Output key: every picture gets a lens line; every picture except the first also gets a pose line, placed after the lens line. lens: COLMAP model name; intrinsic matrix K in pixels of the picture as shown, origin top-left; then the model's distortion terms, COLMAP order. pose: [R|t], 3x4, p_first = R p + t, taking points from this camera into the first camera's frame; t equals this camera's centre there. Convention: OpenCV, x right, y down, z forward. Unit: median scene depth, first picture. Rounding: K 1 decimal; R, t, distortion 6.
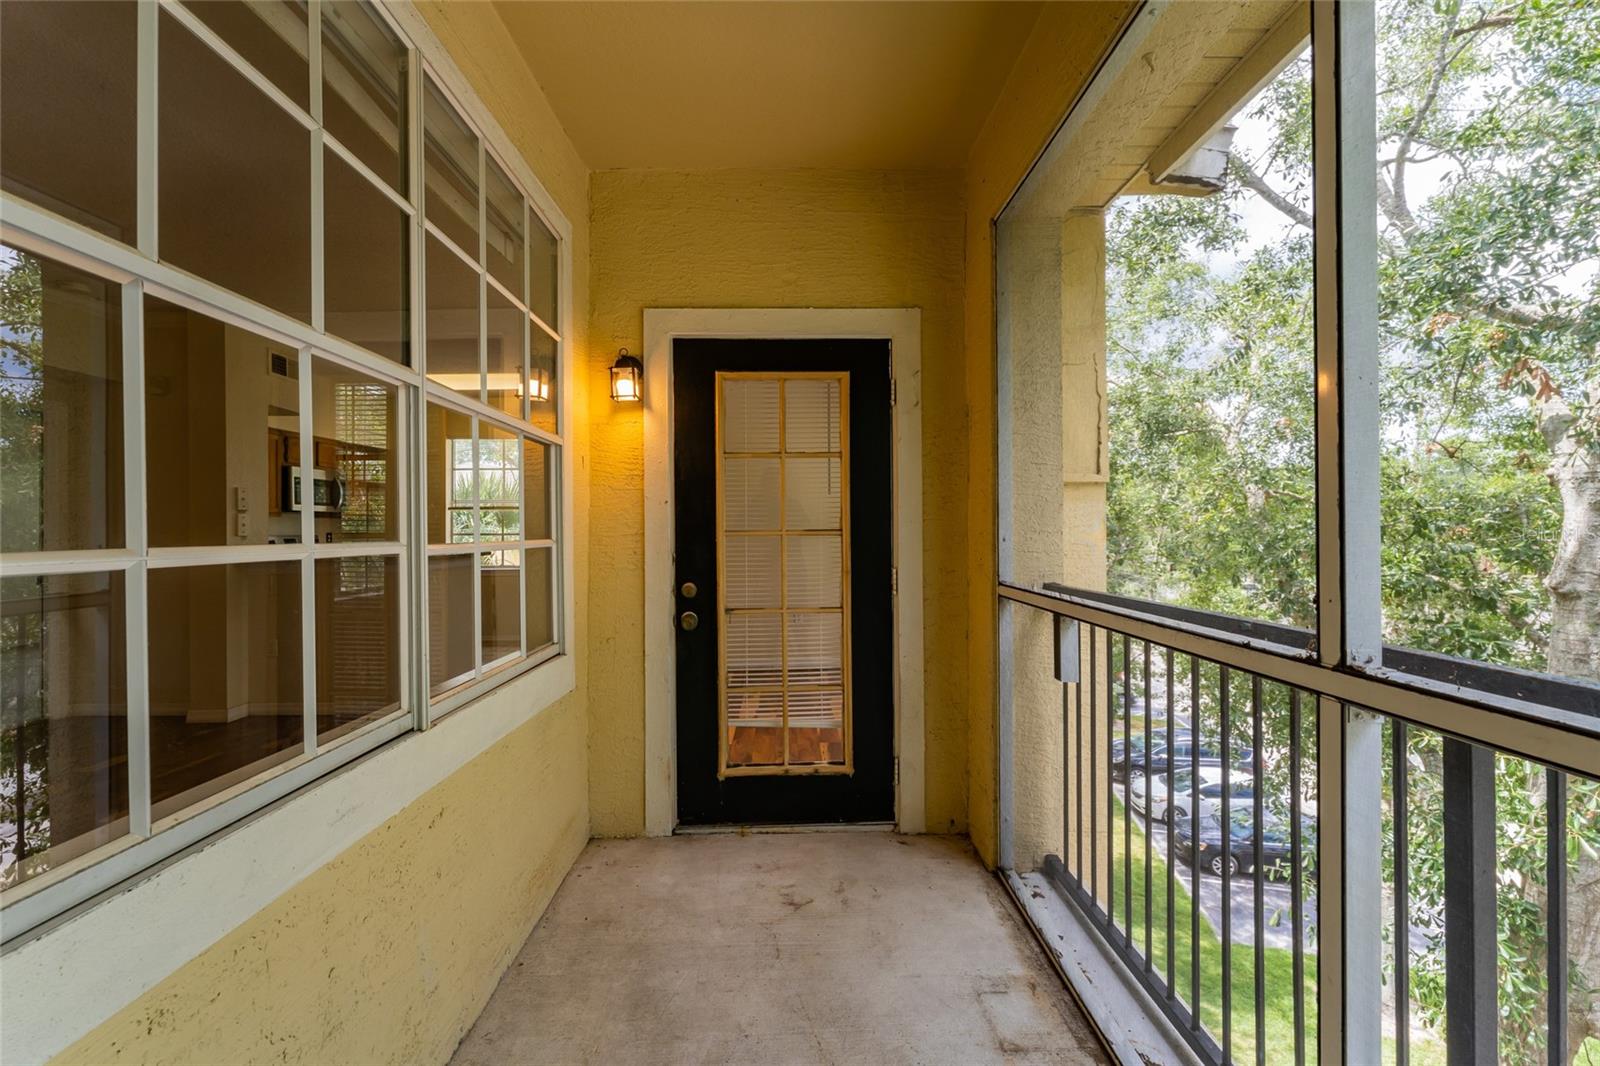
lens RADIAL K [[639.8, 0, 803.4], [0, 639.8, 532.0], [0, 0, 1]] dist [0.001557, 0.000437]
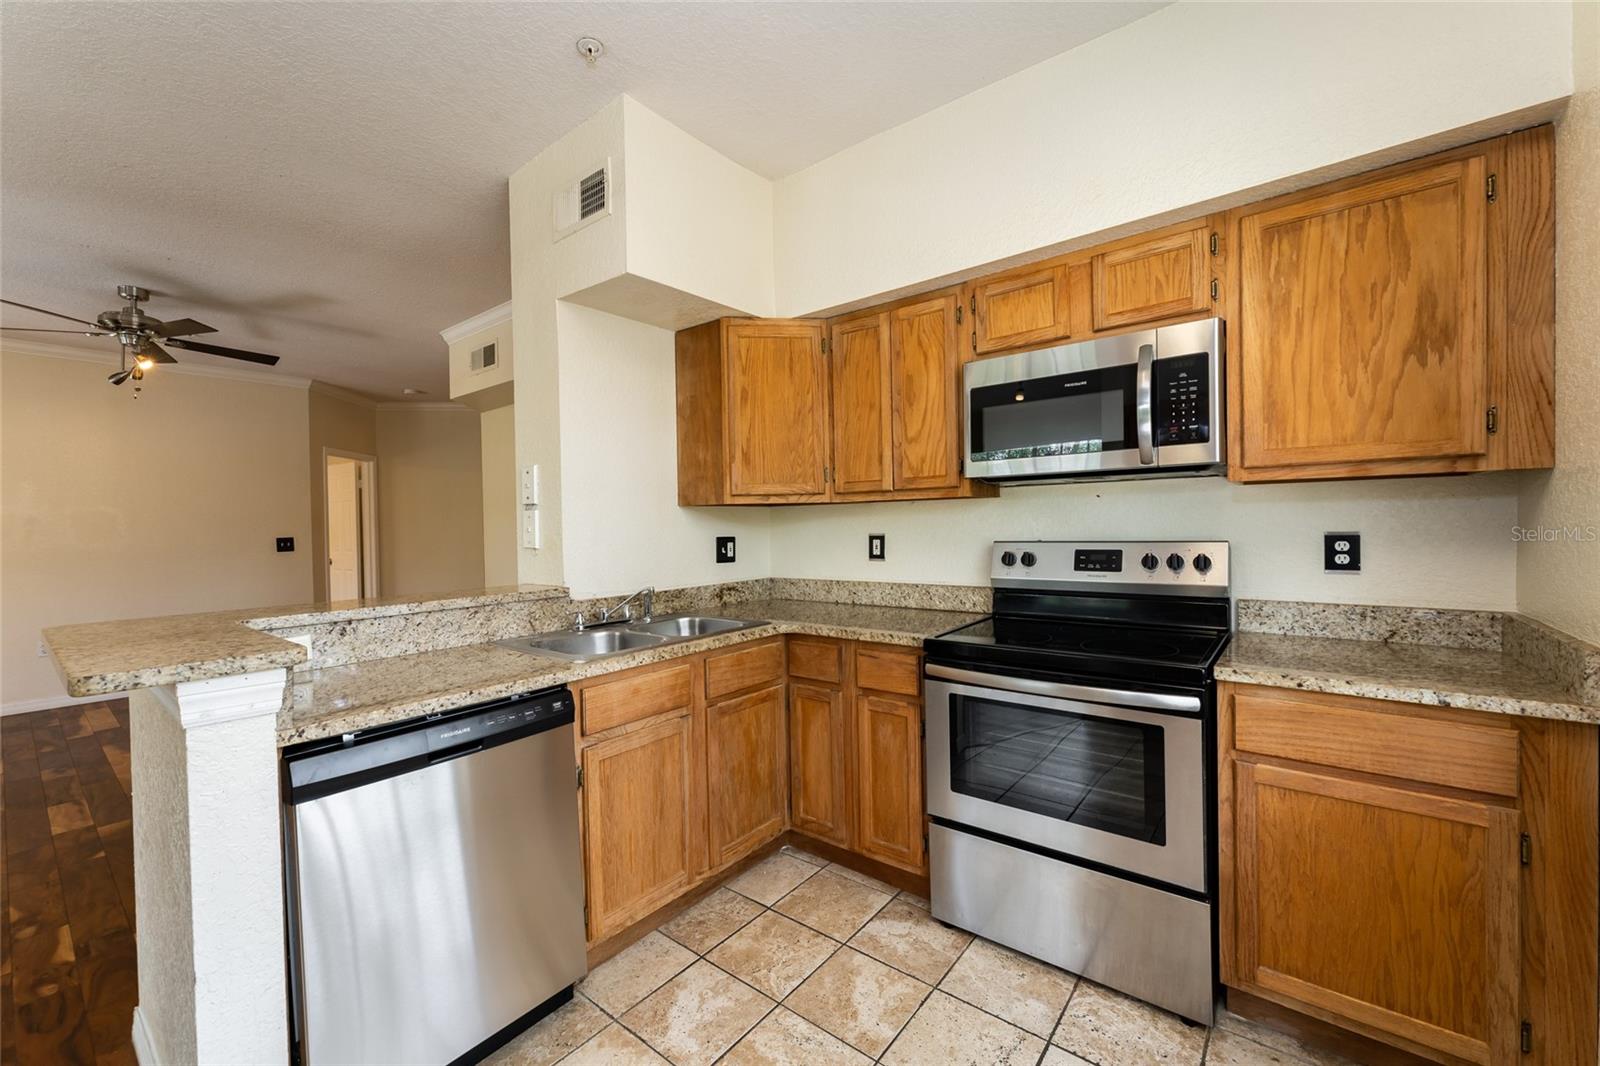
lens RADIAL K [[635.5, 0, 789.2], [0, 635.5, 533.5], [0, 0, 1]] dist [-0.000597, 0.000050]
pose [[-0.650131, 0.028729, -0.759279, -0.444716], [0.019957, 0.999586, 0.020734, -0.010926], [0.759560, -0.001673, -0.650435, 1.188108]]
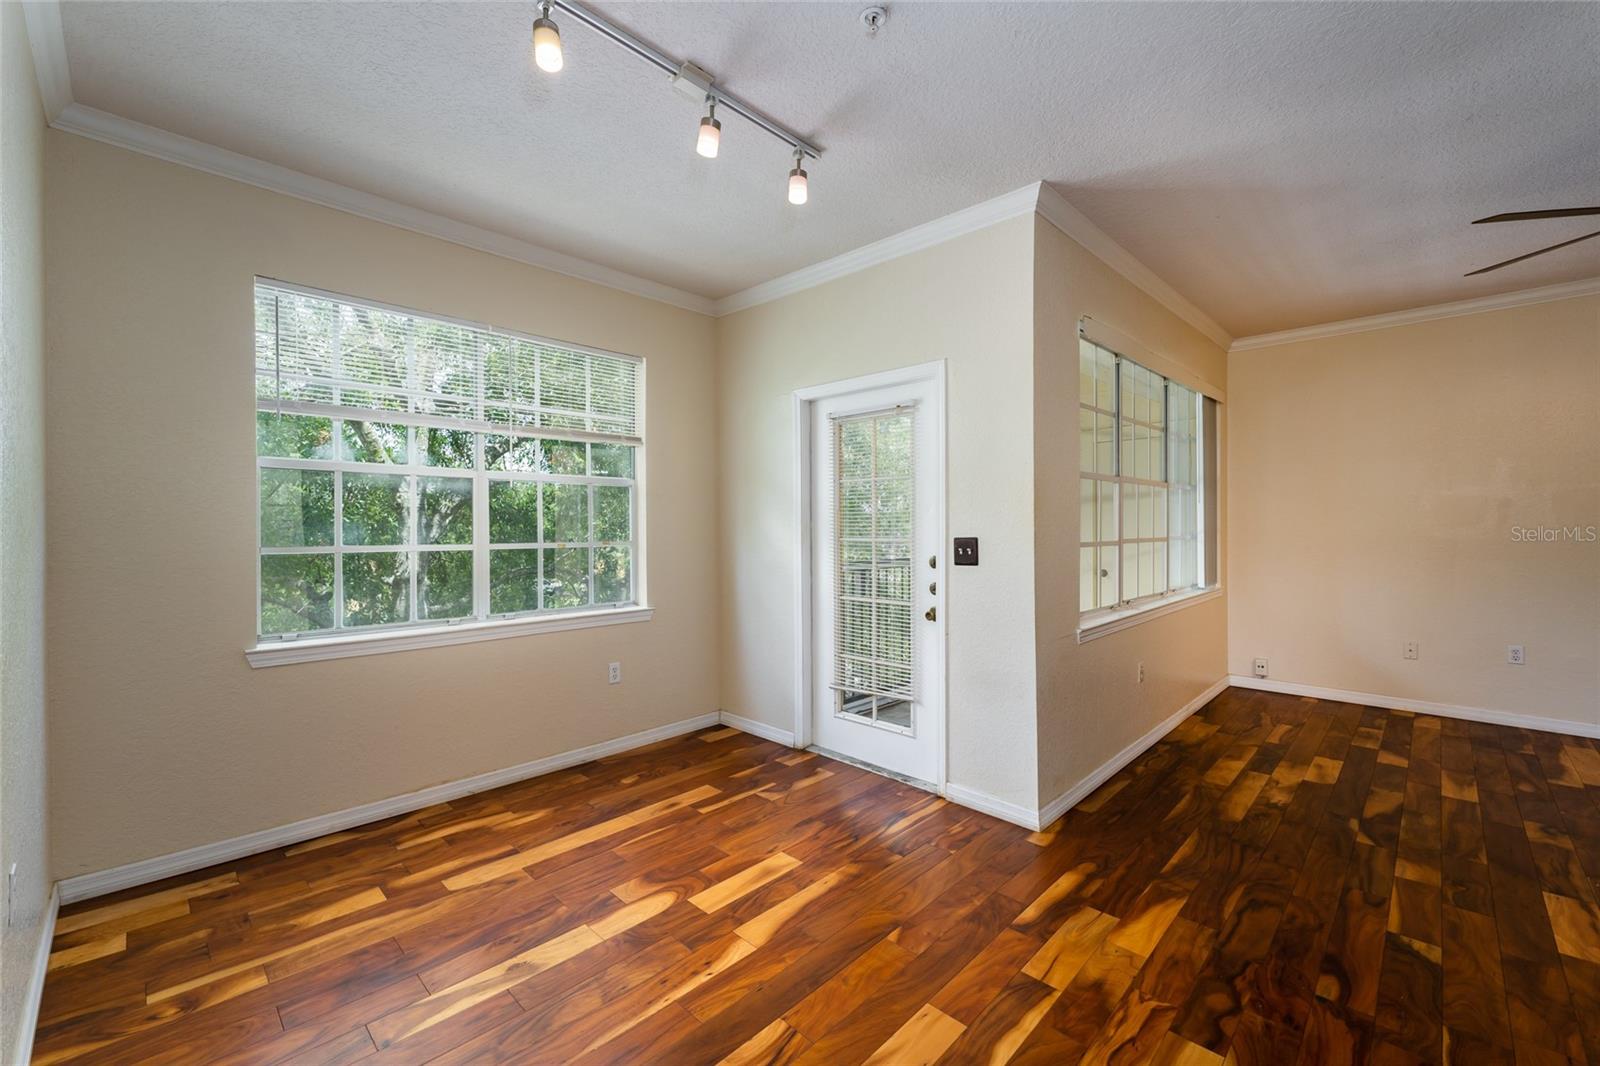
lens RADIAL K [[650.4, 0, 811.6], [0, 650.4, 532.9], [0, 0, 1]] dist [0.002253, 0.000213]
pose [[-0.695513, 0.006228, 0.718486, -0.415047], [0.011925, 0.999925, 0.002877, -0.008110], [-0.718414, 0.010569, -0.695535, 0.962973]]
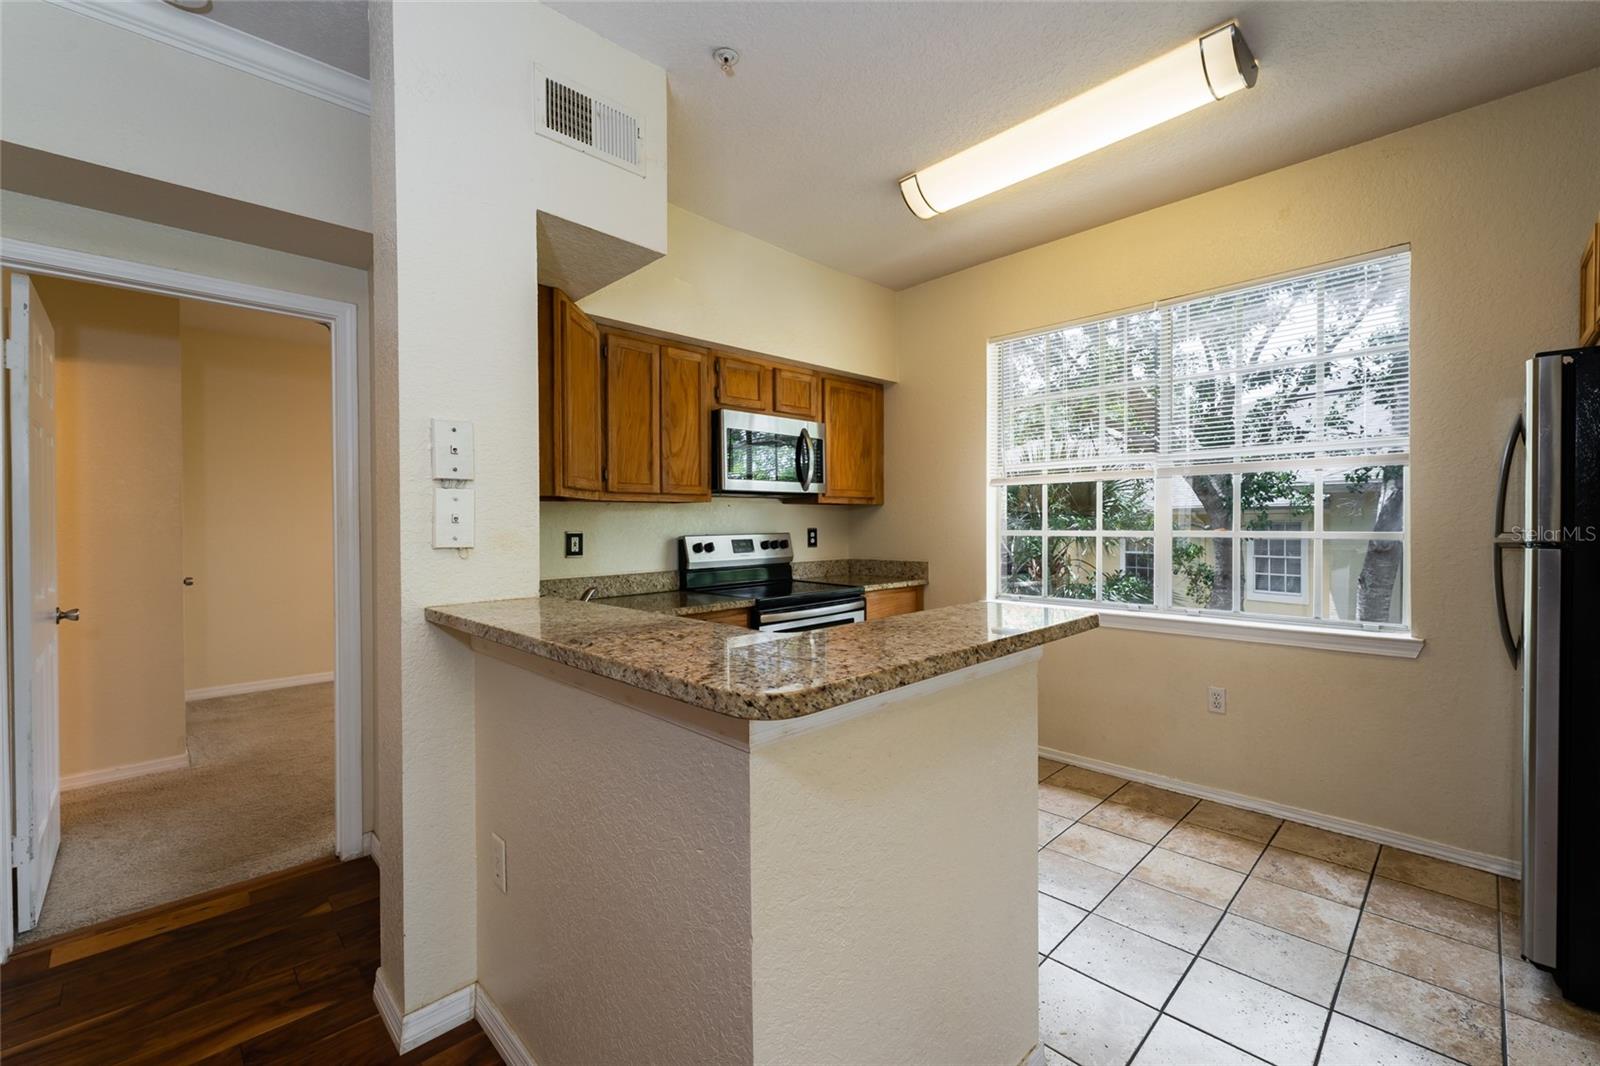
lens RADIAL K [[654.4, 0, 791.6], [0, 654.4, 528.2], [0, 0, 1]] dist [-0.000752, 0.000393]
pose [[0.667270, 0.008946, -0.744762, -0.347711], [0.000352, 0.999924, 0.012327, -0.008274], [0.744816, -0.008487, 0.667216, 0.681265]]
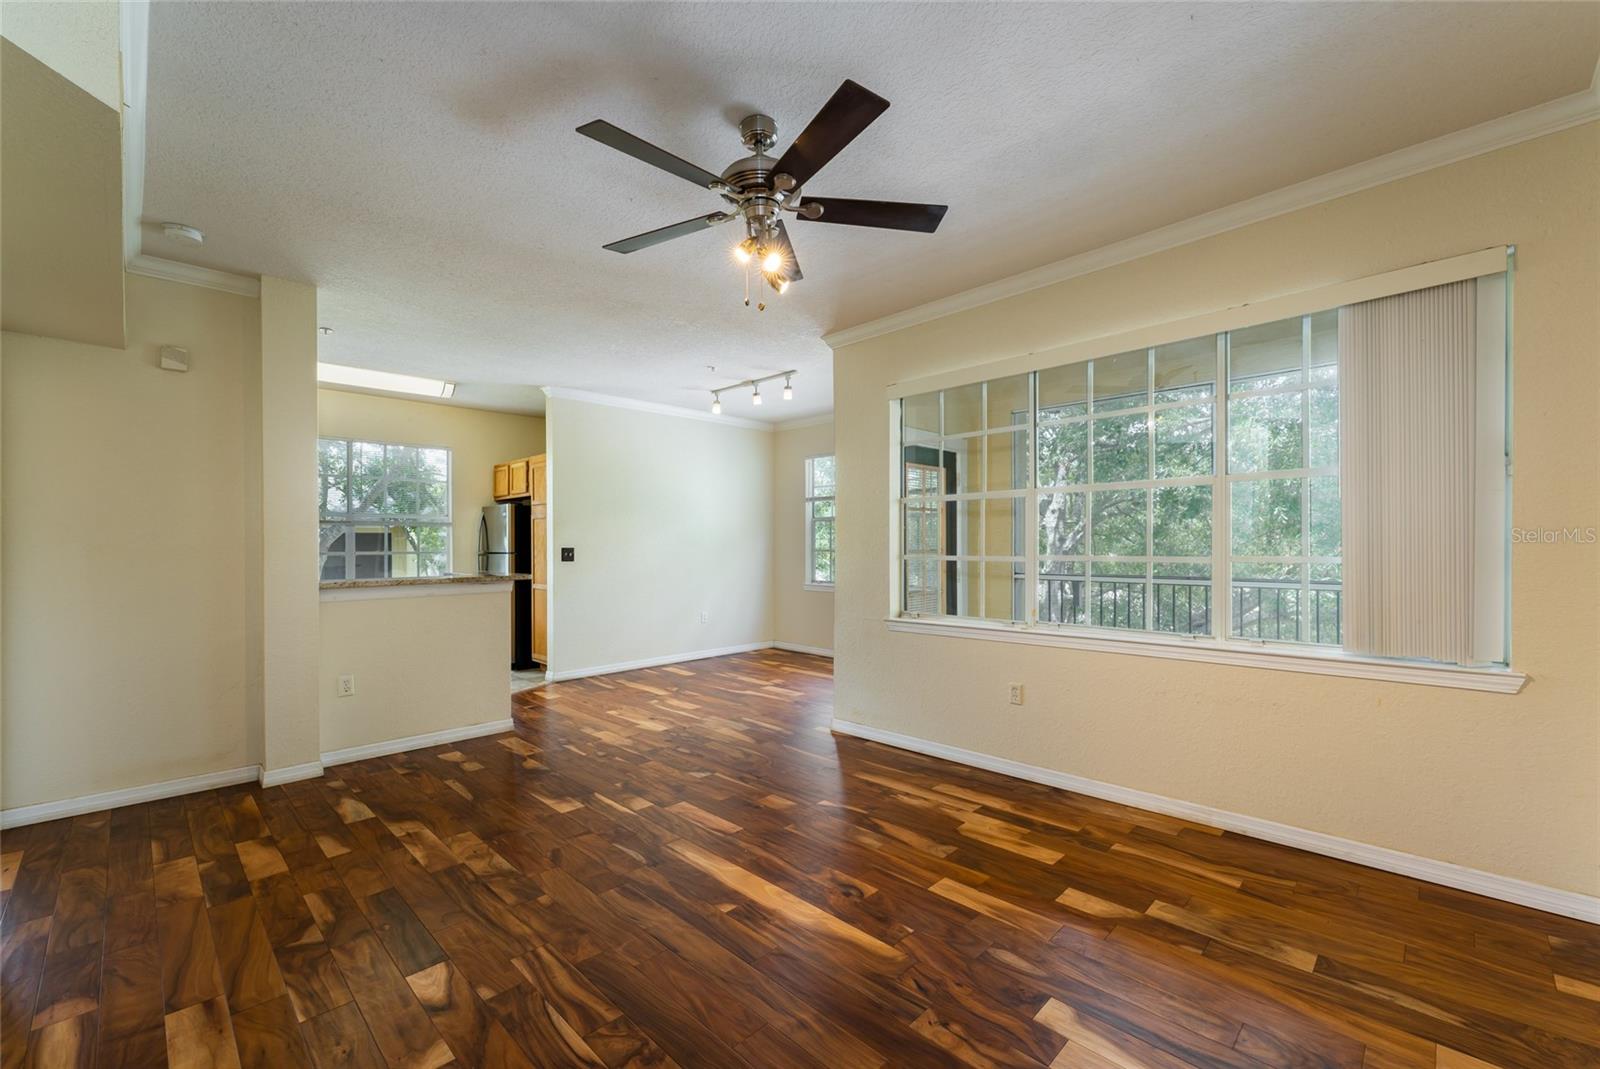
lens RADIAL K [[661.2, 0, 794.8], [0, 661.2, 544.5], [0, 0, 1]] dist [-0.000307, 0.000017]
pose [[0.726733, 0.003598, 0.686911, -0.769520], [0.001000, 0.999980, -0.006296, -0.002755], [-0.686920, 0.005262, 0.726714, -0.048705]]
